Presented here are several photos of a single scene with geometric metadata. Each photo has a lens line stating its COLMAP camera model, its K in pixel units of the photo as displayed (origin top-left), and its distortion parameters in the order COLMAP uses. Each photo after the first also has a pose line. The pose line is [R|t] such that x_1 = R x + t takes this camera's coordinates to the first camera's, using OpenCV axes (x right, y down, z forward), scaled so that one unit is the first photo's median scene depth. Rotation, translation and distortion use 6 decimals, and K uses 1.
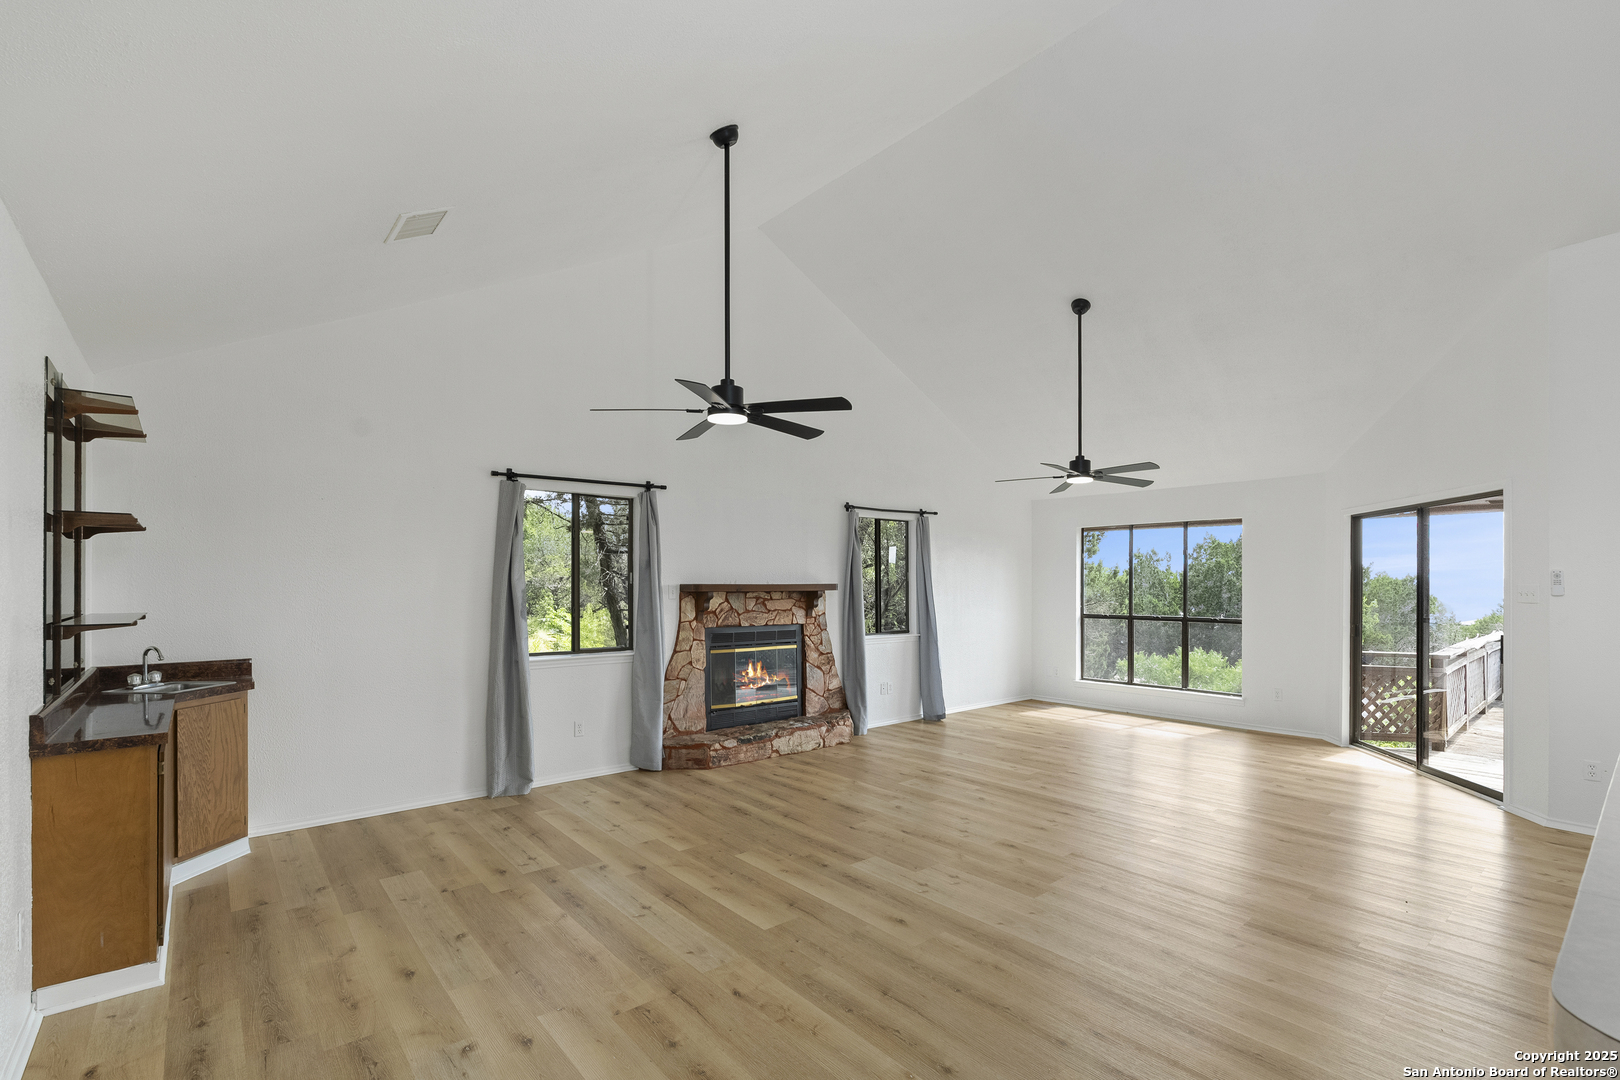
lens RADIAL K [[720.2, 0, 810.1], [0, 720.2, 587.2], [0, 0, 1]] dist [0.005780, -0.001328]
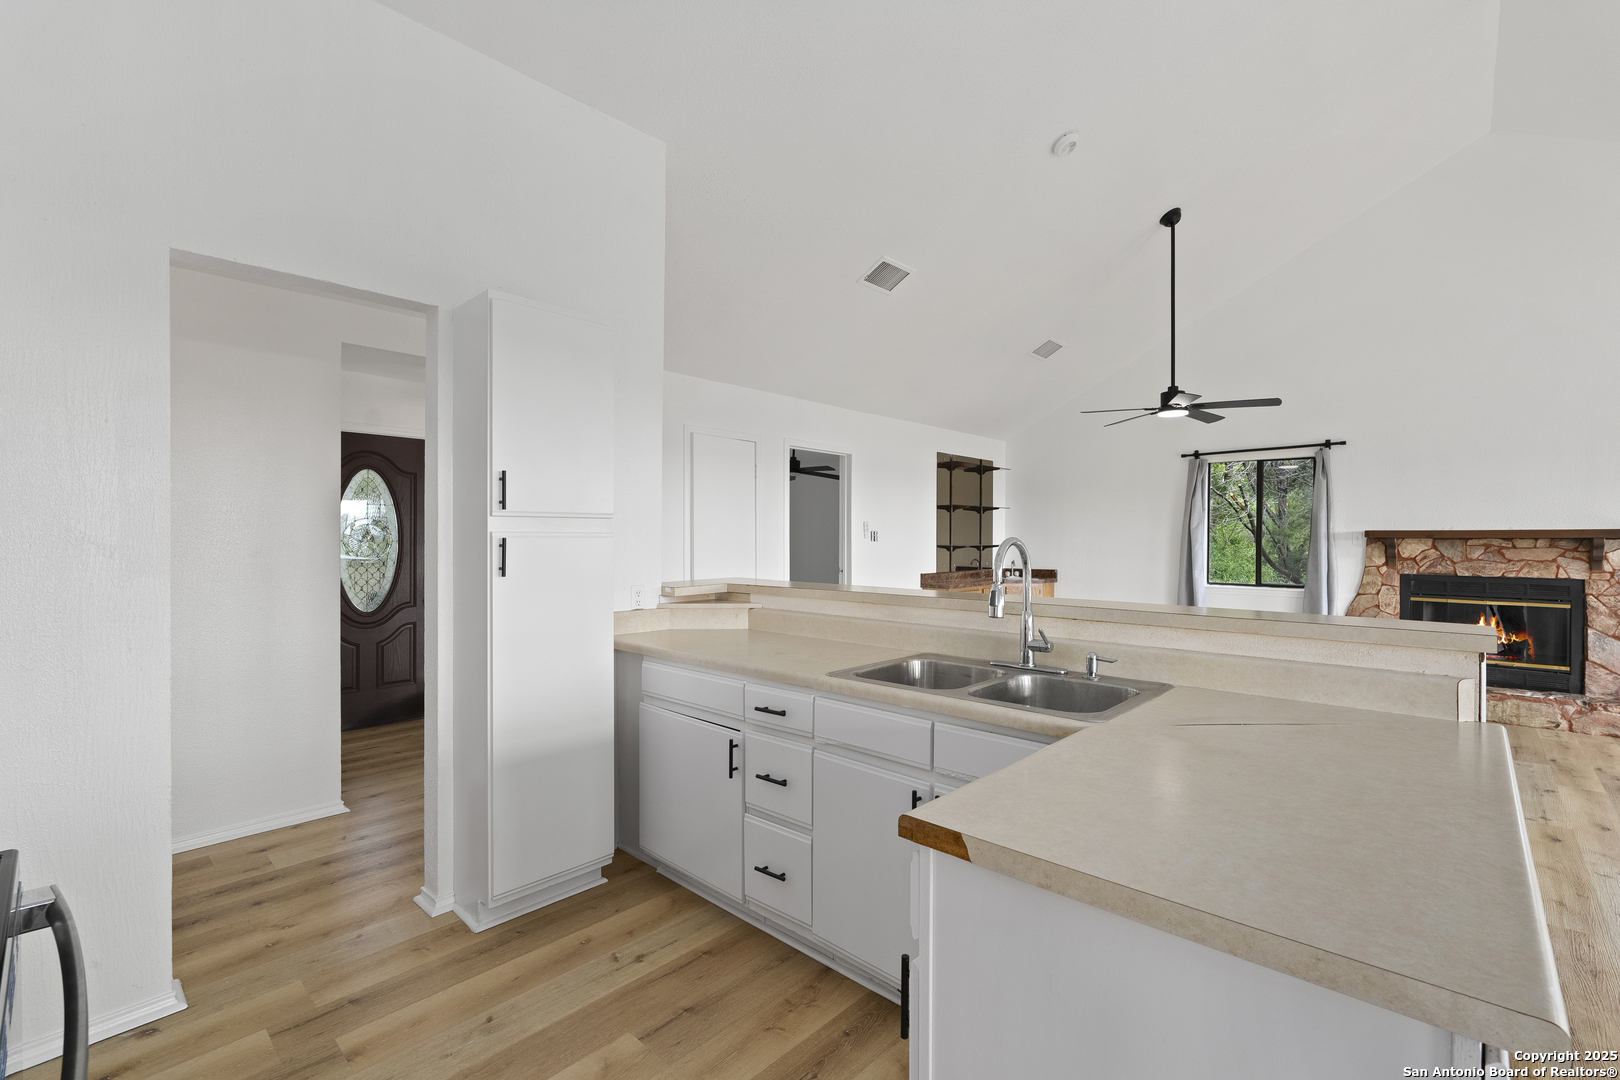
lens RADIAL K [[720.2, 0, 821.4], [0, 720.2, 544.8], [0, 0, 1]] dist [0.005780, -0.001328]
pose [[0.146382, 0.012633, -0.989147, 0.724564], [-0.002856, 0.999920, 0.012348, 0.005357], [0.989224, 0.001017, 0.146407, 0.049533]]
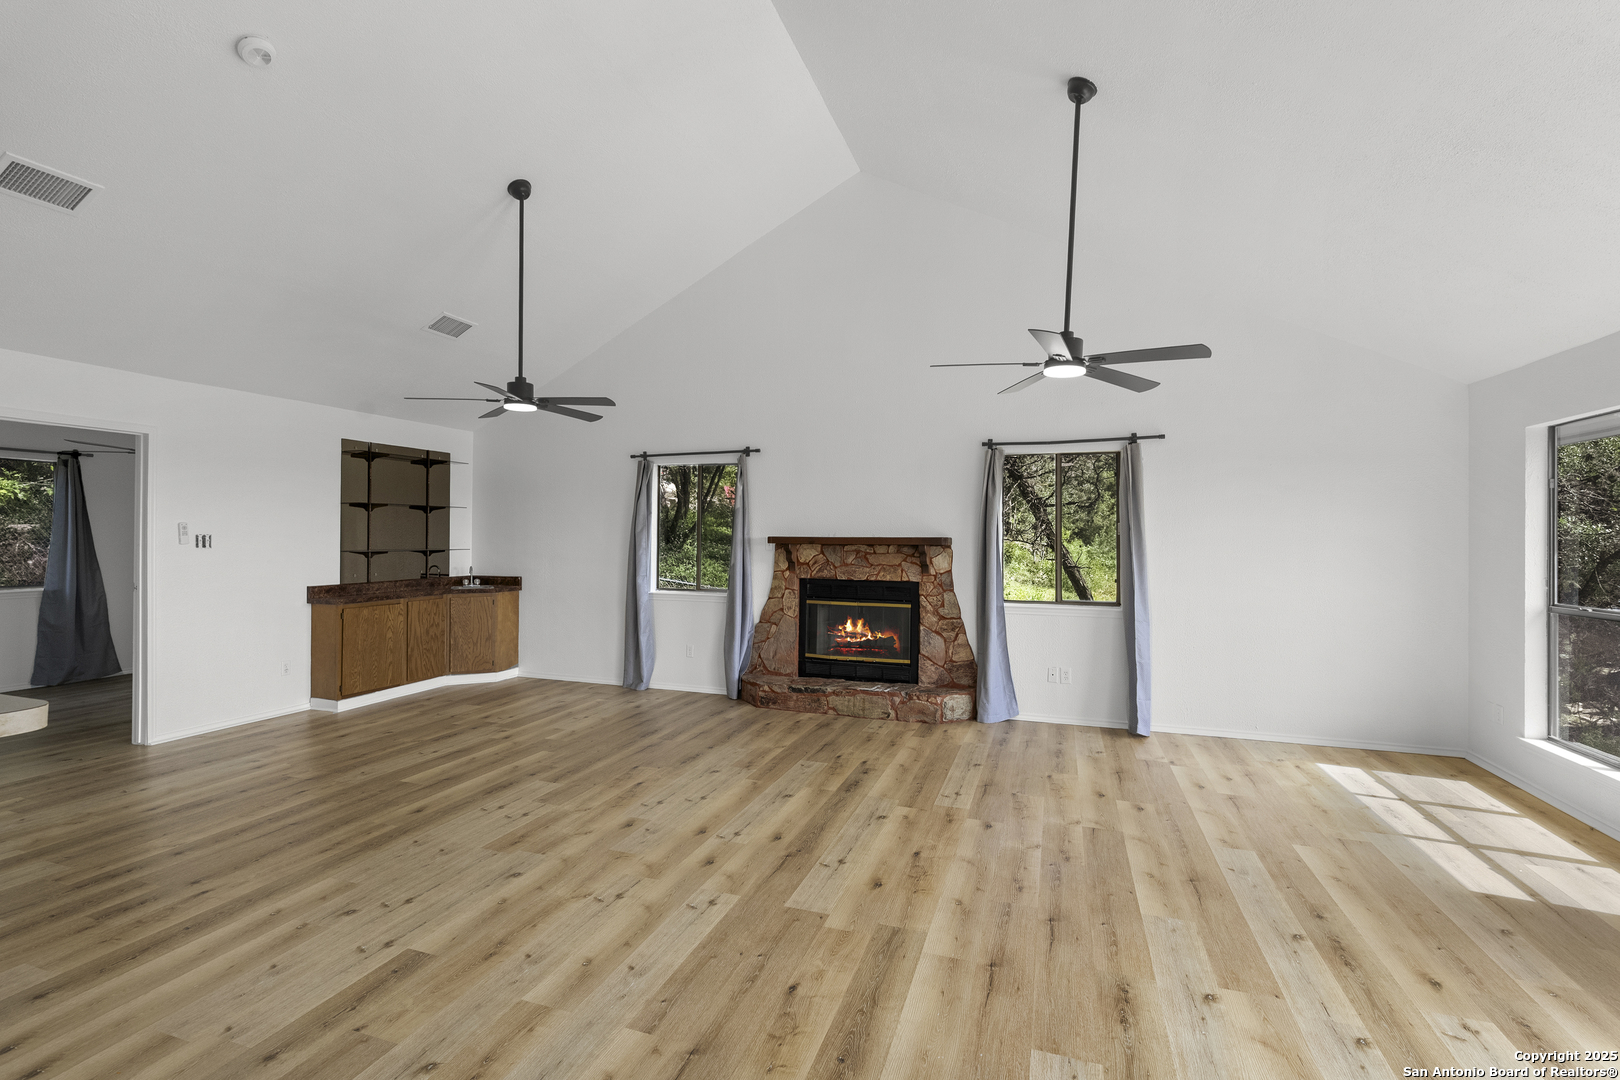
lens RADIAL K [[720.2, 0, 814.5], [0, 720.2, 536.0], [0, 0, 1]] dist [0.005780, -0.001328]
pose [[0.518292, 0.006147, -0.855182, 0.758086], [-0.008023, 0.999965, 0.002325, -0.007920], [0.855166, 0.005656, 0.518323, 0.464365]]
